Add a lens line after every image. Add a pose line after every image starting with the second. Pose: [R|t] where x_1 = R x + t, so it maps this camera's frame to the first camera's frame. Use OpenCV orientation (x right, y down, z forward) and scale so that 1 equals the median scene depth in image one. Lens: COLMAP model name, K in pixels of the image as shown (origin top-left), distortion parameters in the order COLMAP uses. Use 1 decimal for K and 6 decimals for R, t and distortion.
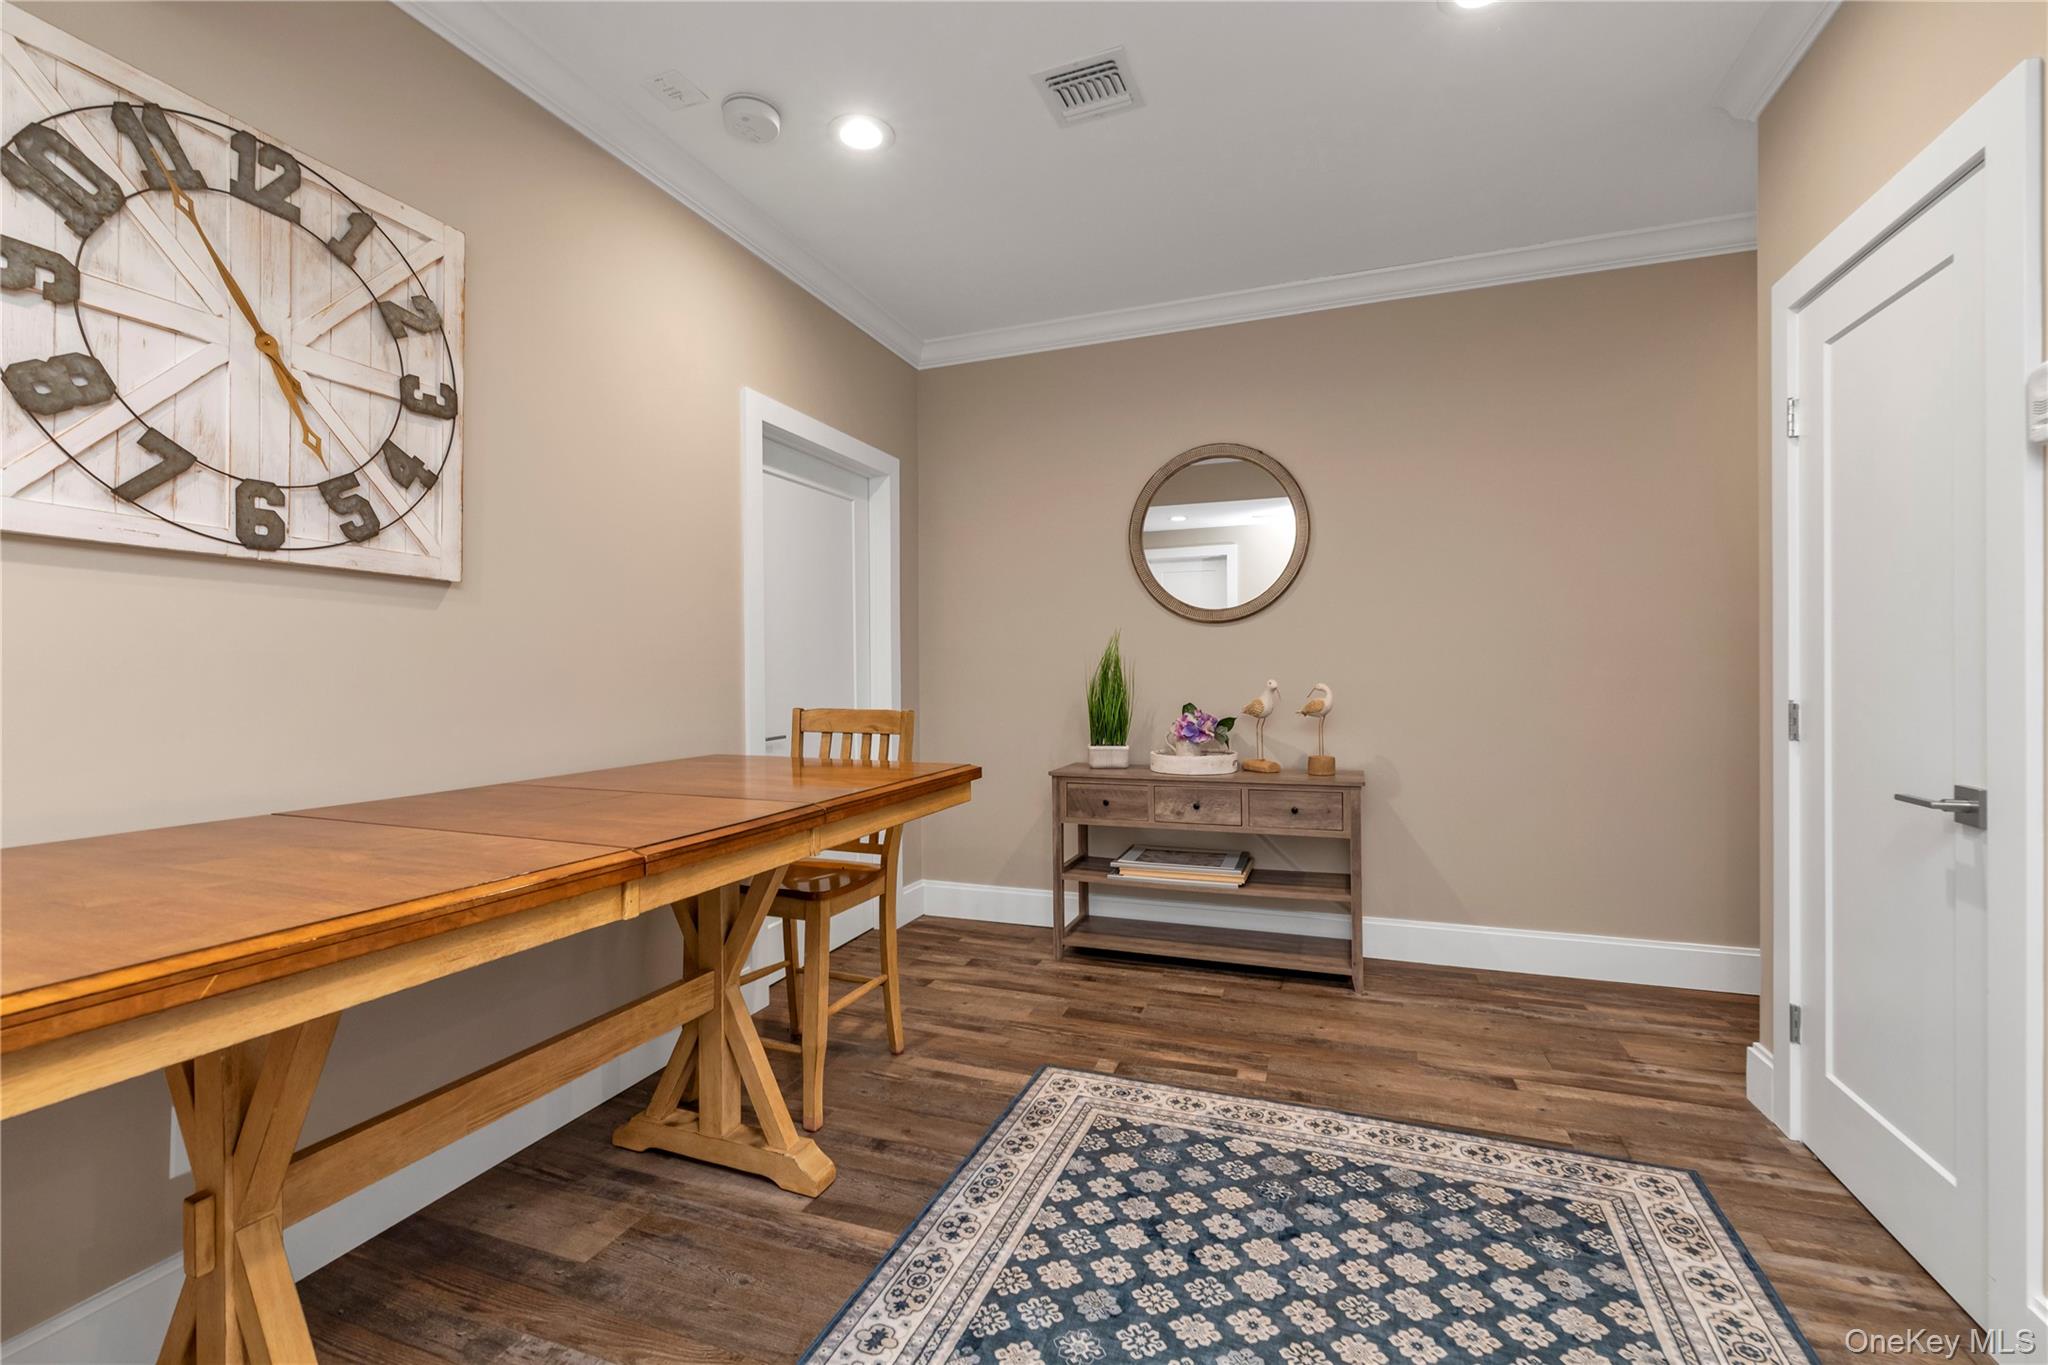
lens RADIAL K [[887.6, 0, 1018.2], [0, 887.6, 674.2], [0, 0, 1]] dist [0.010456, -0.000133]
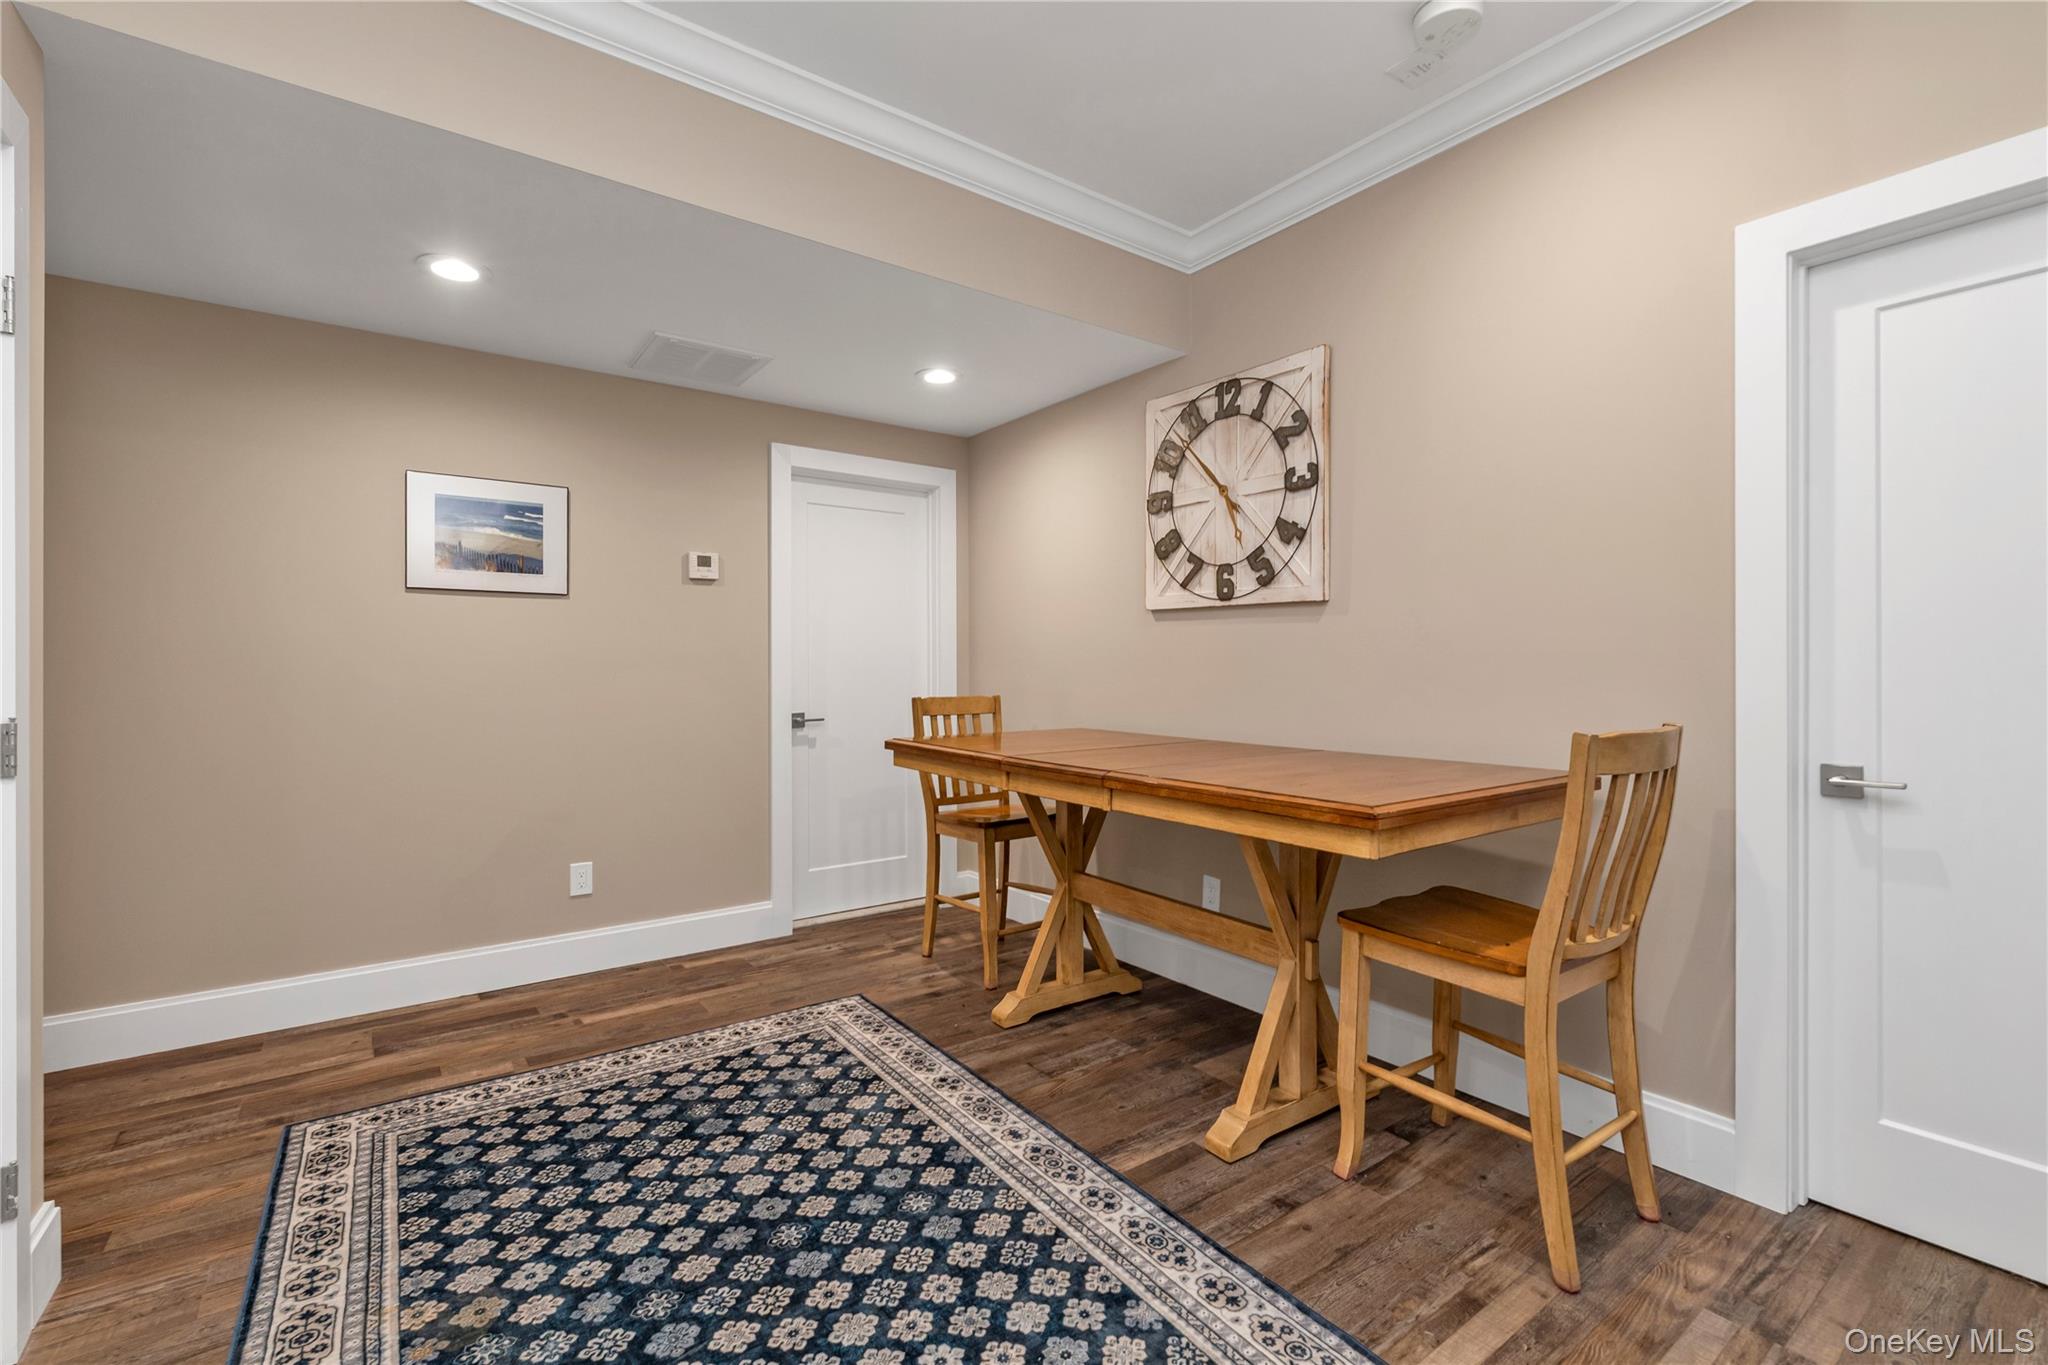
lens RADIAL K [[887.6, 0, 1016.9], [0, 887.6, 671.0], [0, 0, 1]] dist [0.010456, -0.000133]
pose [[-0.551857, 0.012686, -0.833842, 0.916337], [0.002690, 0.999906, 0.013432, -0.016760], [0.833934, 0.005169, -0.551839, 1.601329]]
